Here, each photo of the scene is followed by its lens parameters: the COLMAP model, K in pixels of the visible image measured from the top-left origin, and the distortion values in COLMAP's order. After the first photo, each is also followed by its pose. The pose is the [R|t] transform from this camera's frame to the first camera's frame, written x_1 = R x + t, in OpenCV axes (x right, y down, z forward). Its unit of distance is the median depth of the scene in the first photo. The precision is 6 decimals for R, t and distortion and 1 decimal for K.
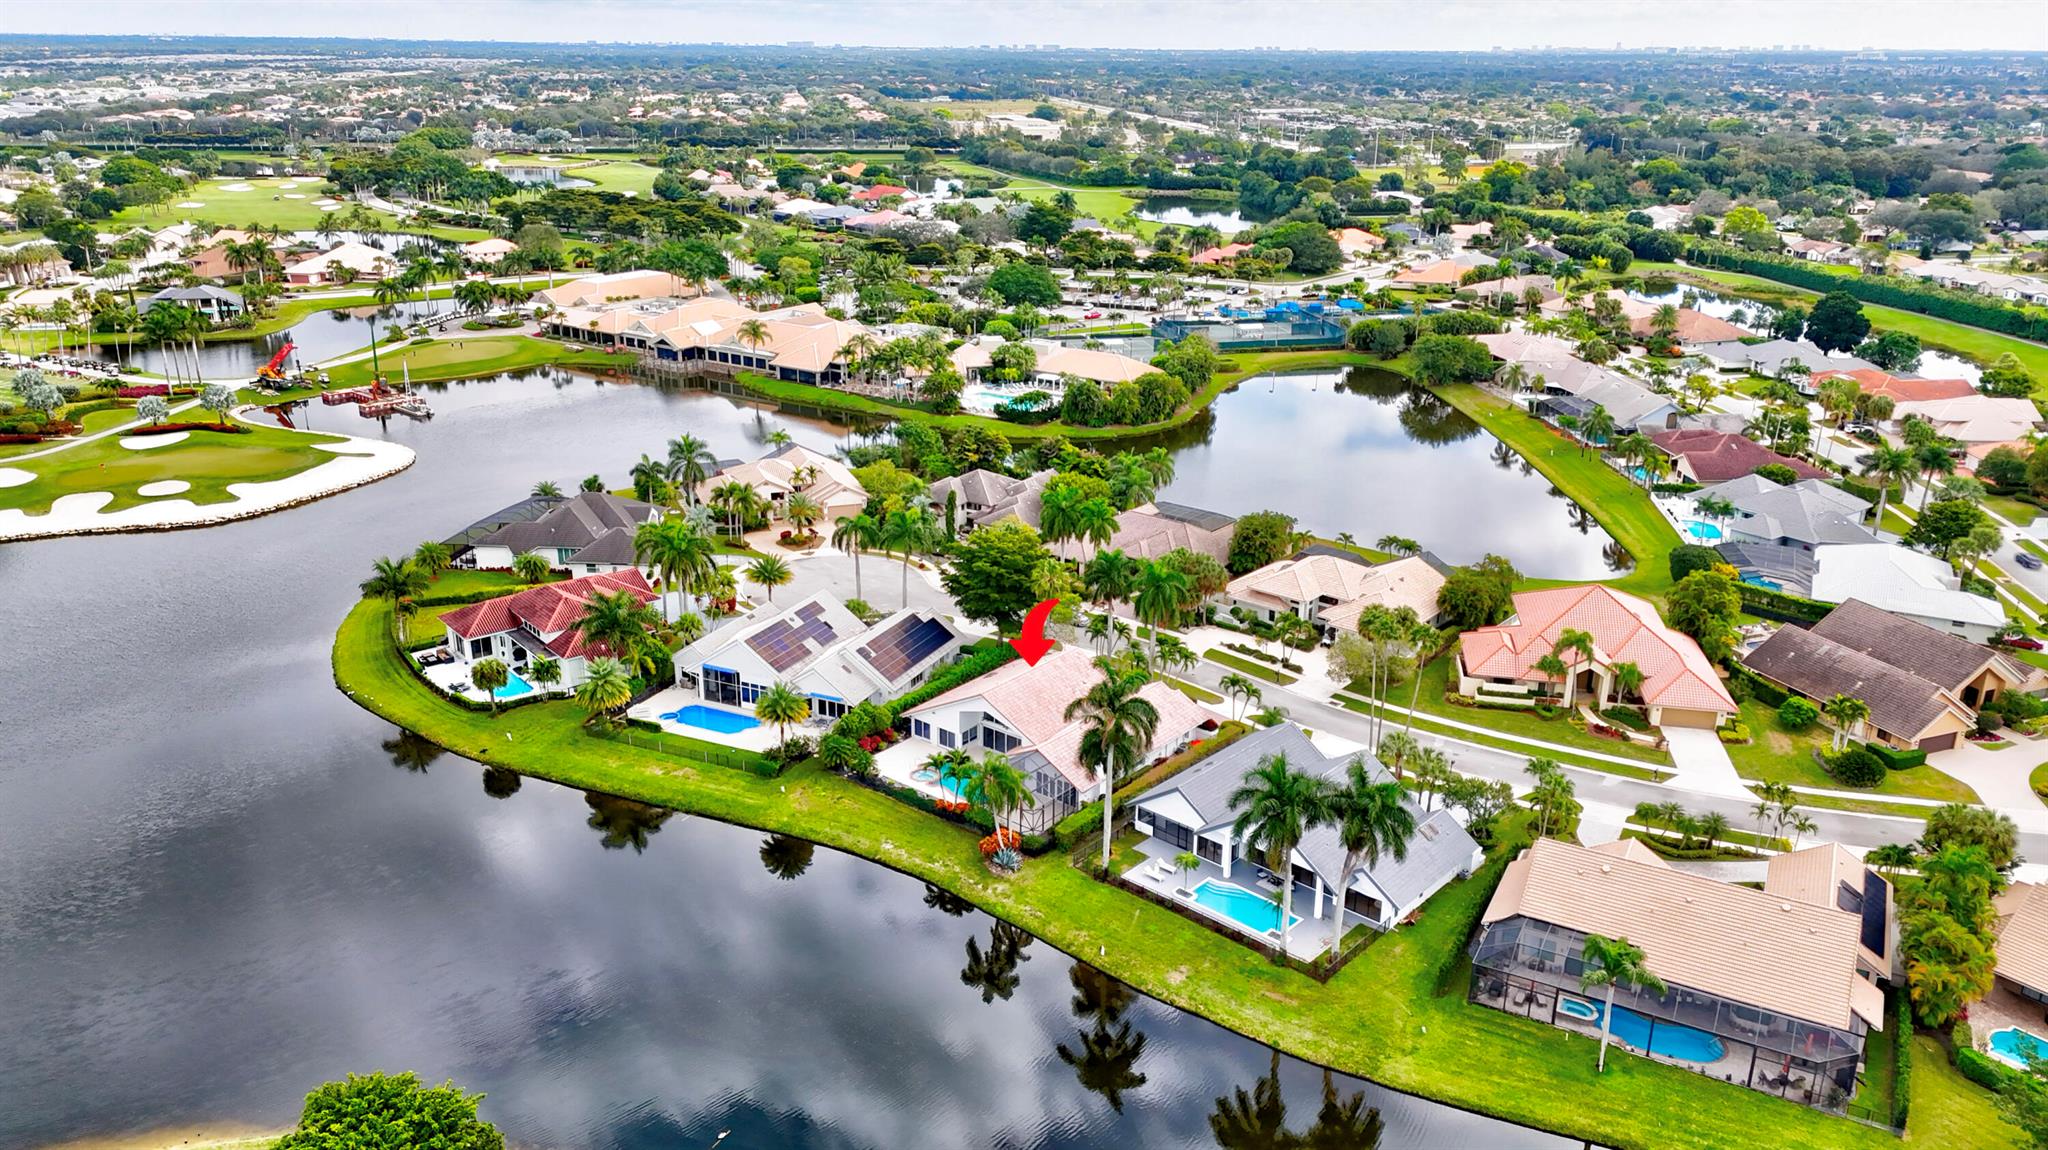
lens RADIAL K [[1509.0, 0, 1017.8], [0, 1509.0, 586.5], [0, 0, 1]] dist [0.084858, -0.066262]
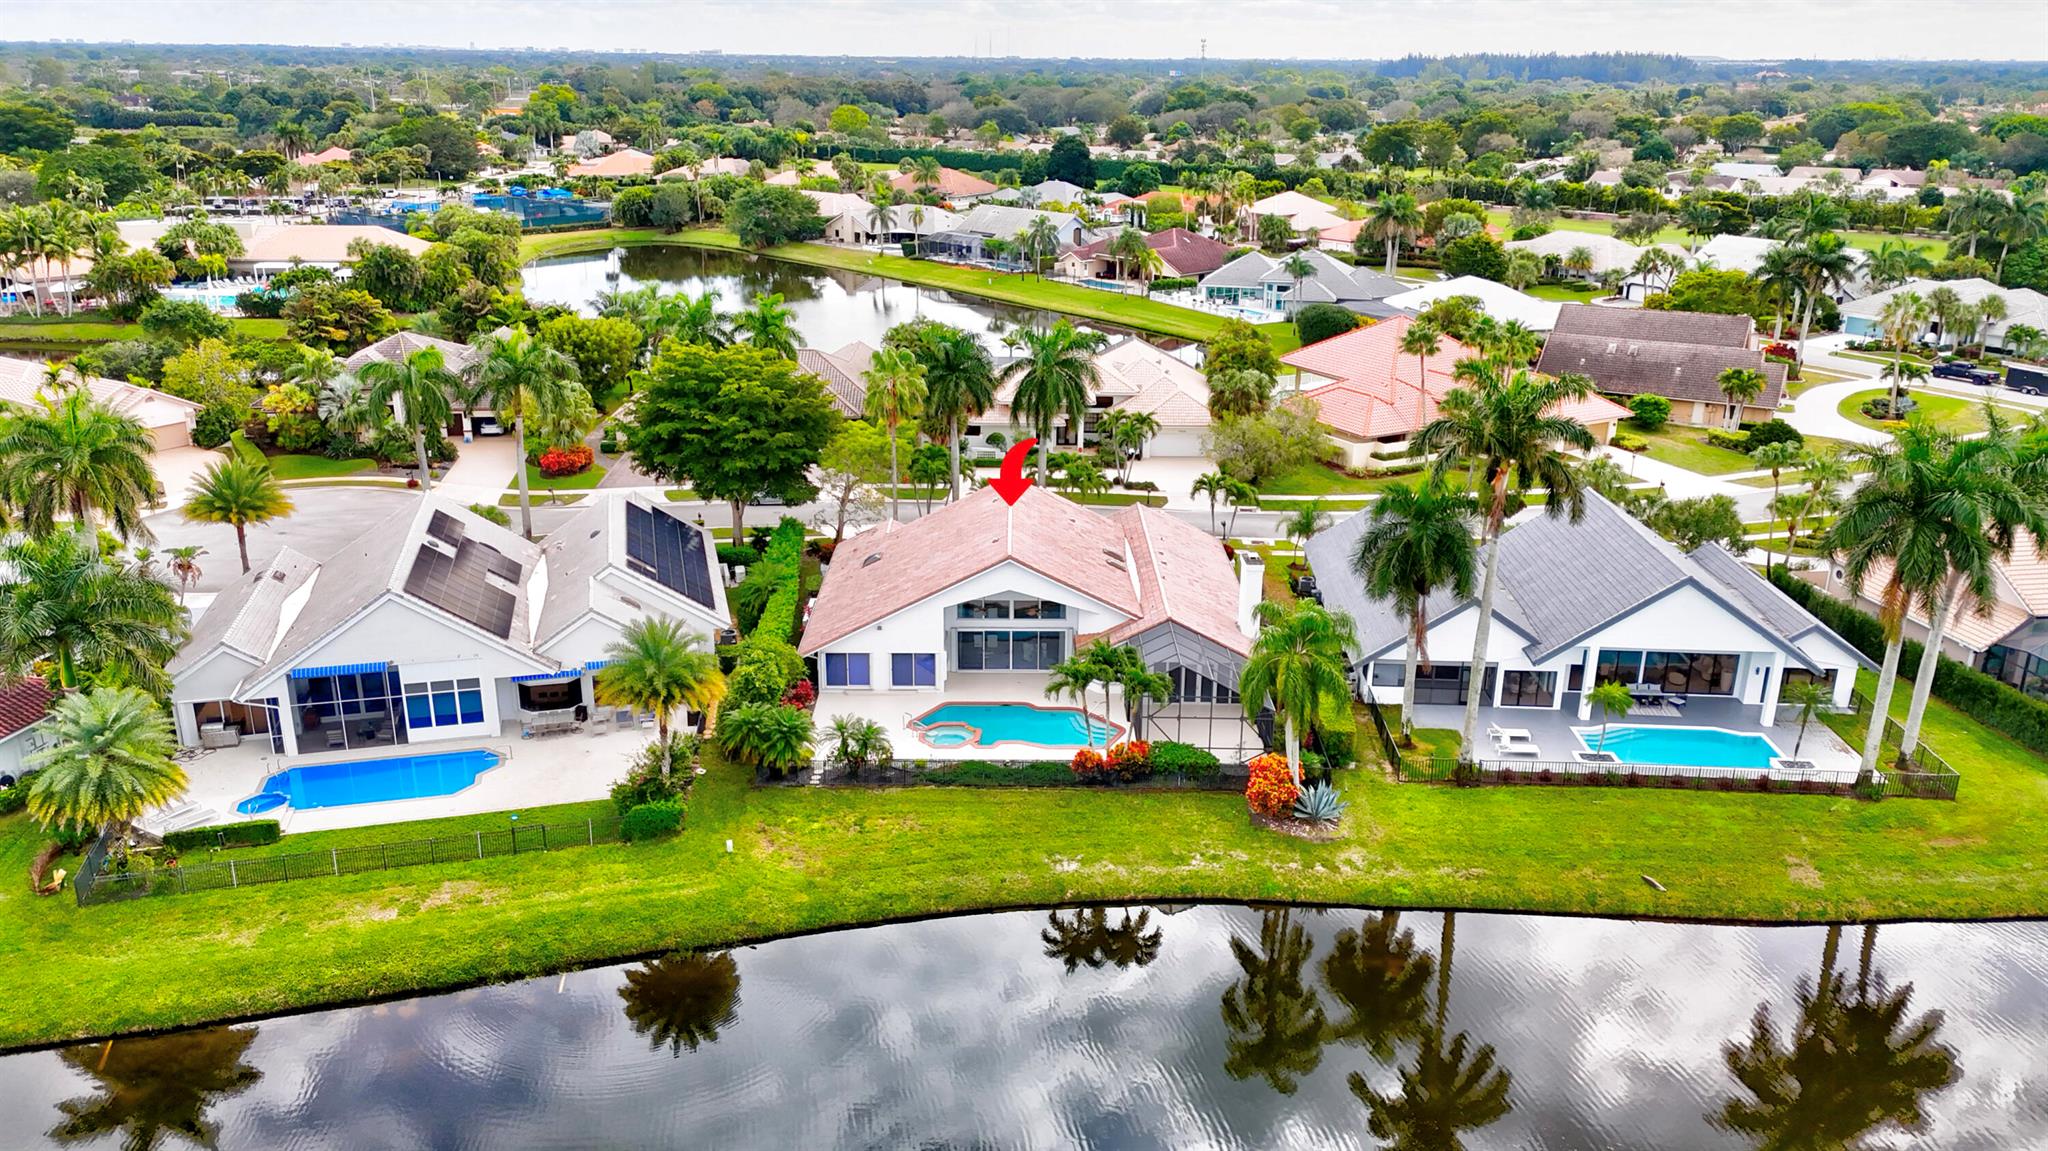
lens RADIAL K [[1509.0, 0, 1012.3], [0, 1509.0, 584.1], [0, 0, 1]] dist [0.084858, -0.066262]
pose [[0.774035, -0.211207, 0.596877, -0.223486], [0.214555, 0.974441, 0.066573, 0.030717], [-0.595682, 0.076533, 0.799566, 0.382879]]
